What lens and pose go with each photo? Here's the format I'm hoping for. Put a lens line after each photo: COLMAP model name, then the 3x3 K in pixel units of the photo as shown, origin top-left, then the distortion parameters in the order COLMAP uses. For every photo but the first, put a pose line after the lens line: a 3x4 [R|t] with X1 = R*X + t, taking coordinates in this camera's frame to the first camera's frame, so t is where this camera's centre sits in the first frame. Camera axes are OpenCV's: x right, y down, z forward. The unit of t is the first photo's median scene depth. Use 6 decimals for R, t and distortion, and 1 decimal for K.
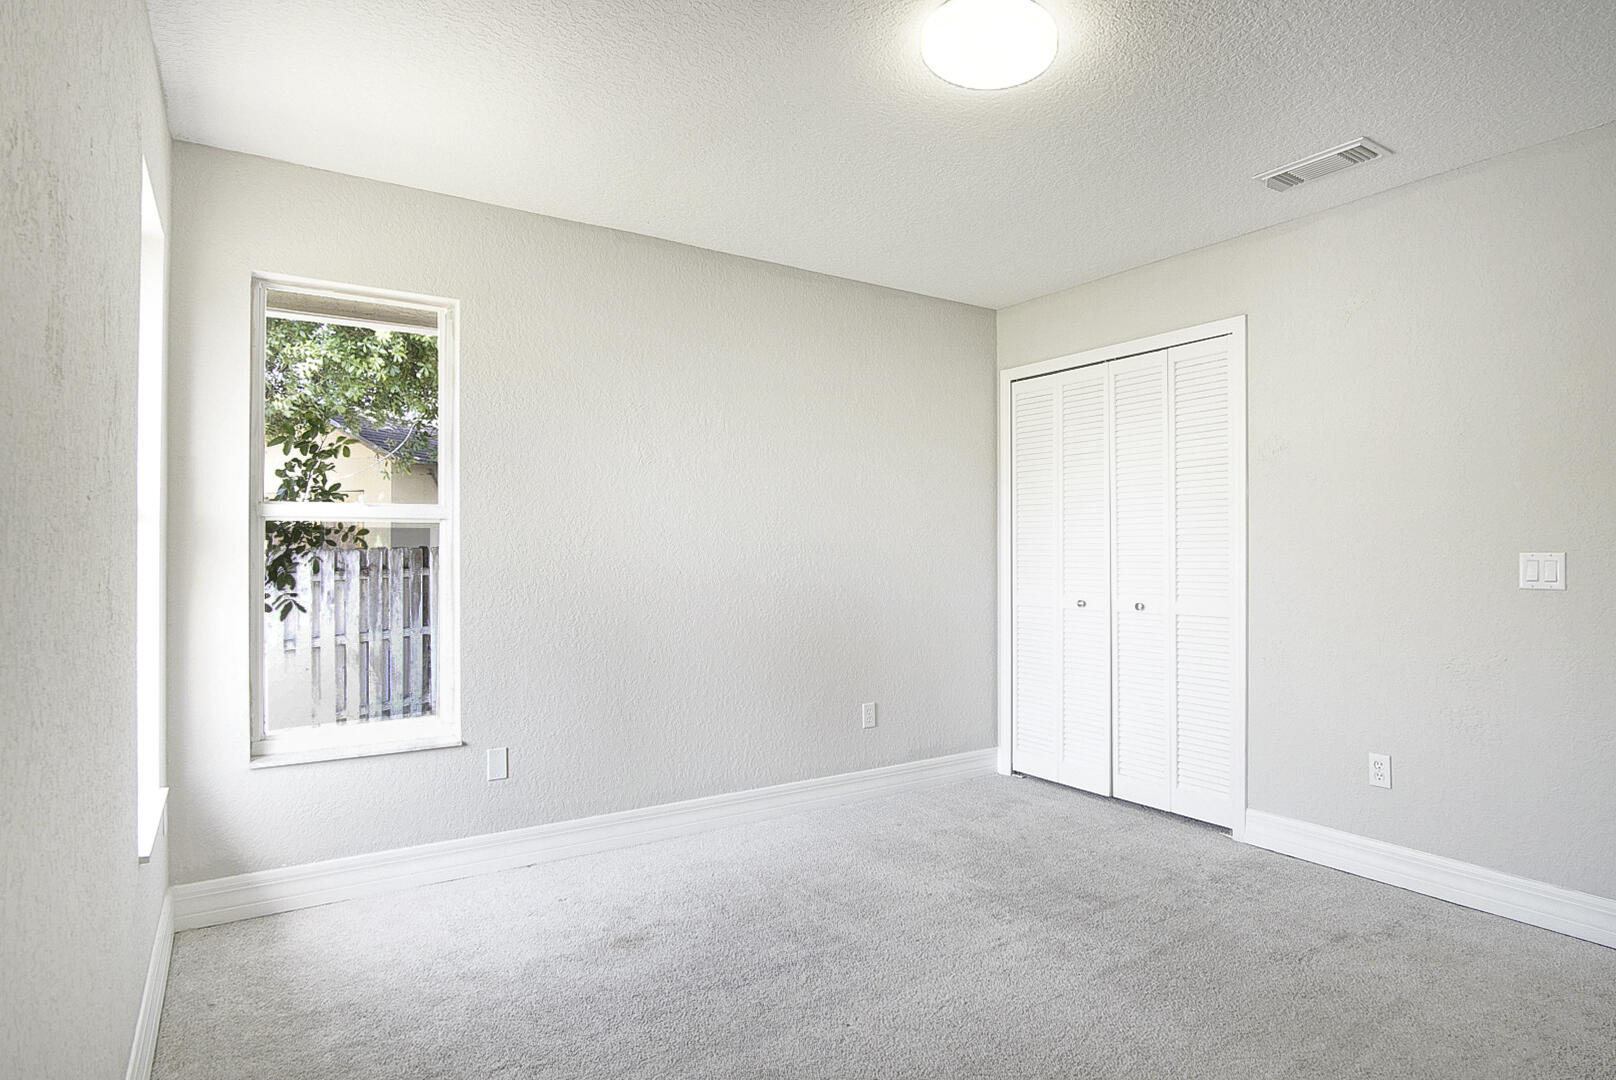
lens RADIAL K [[862.6, 0, 805.3], [0, 862.6, 546.5], [0, 0, 1]] dist [-0.028615, 0.002679]
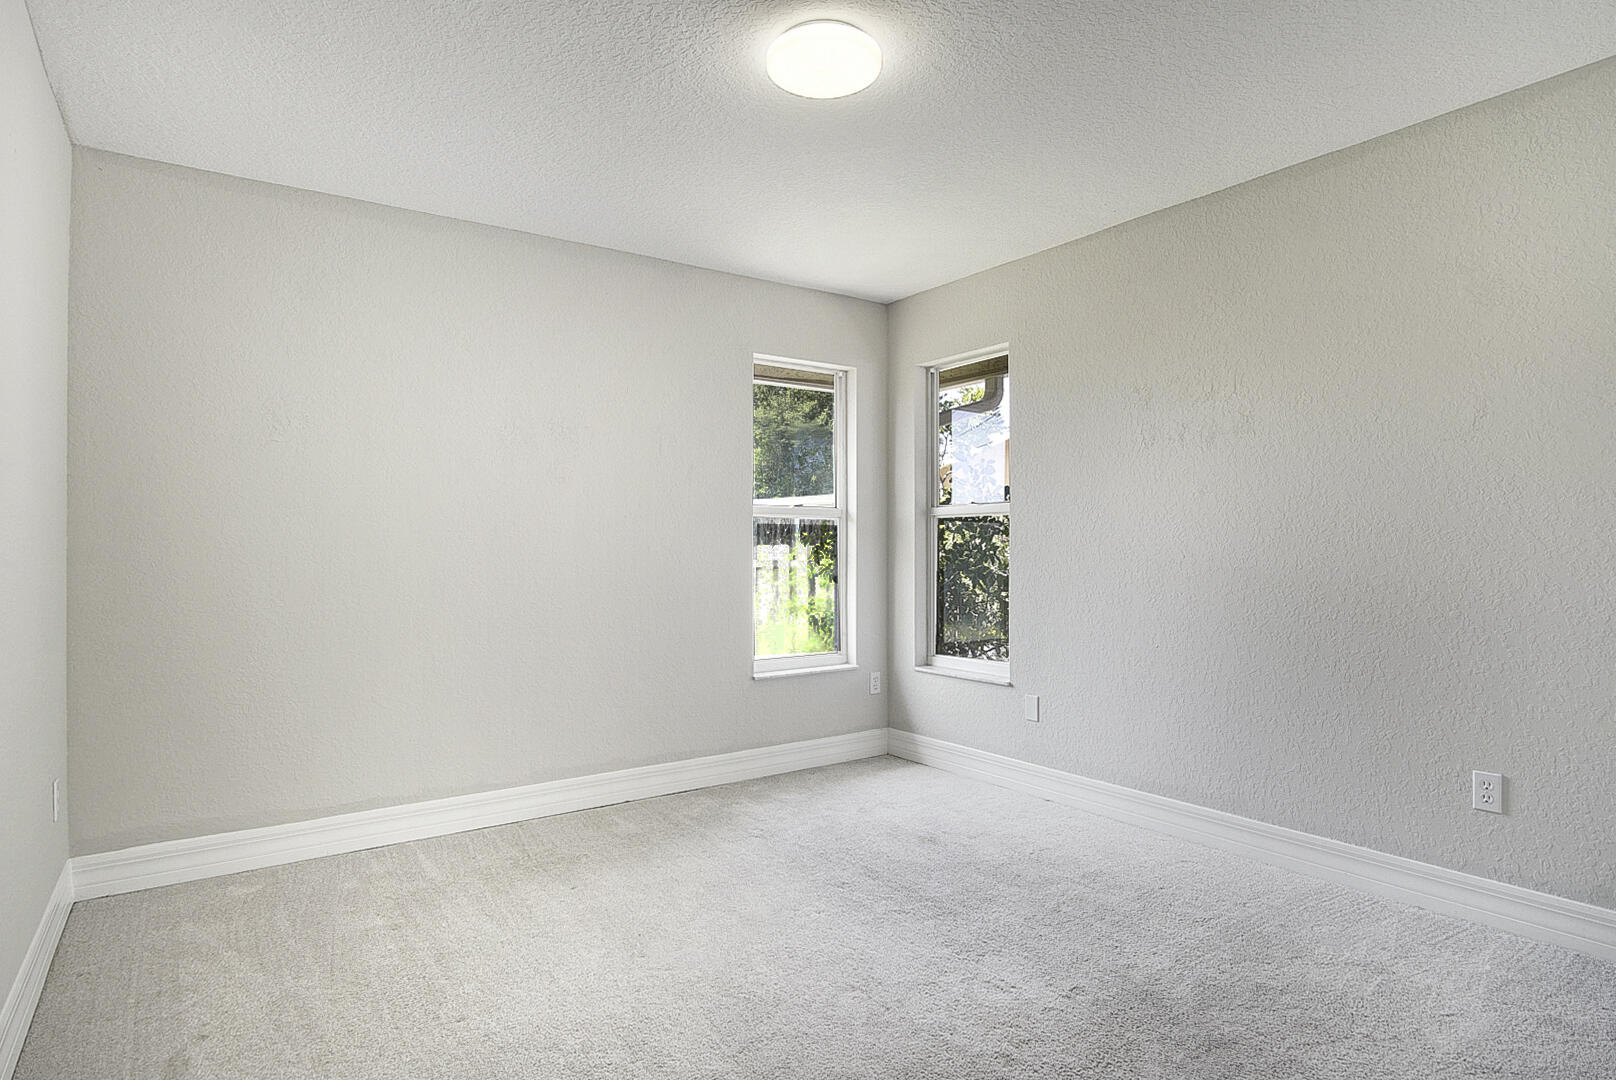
lens RADIAL K [[862.6, 0, 805.3], [0, 862.6, 546.5], [0, 0, 1]] dist [-0.028615, 0.002679]
pose [[0.042251, 0.000431, -0.999107, 0.884838], [0.008490, 0.999964, 0.000791, 0.017068], [0.999071, -0.008516, 0.042246, 0.638212]]
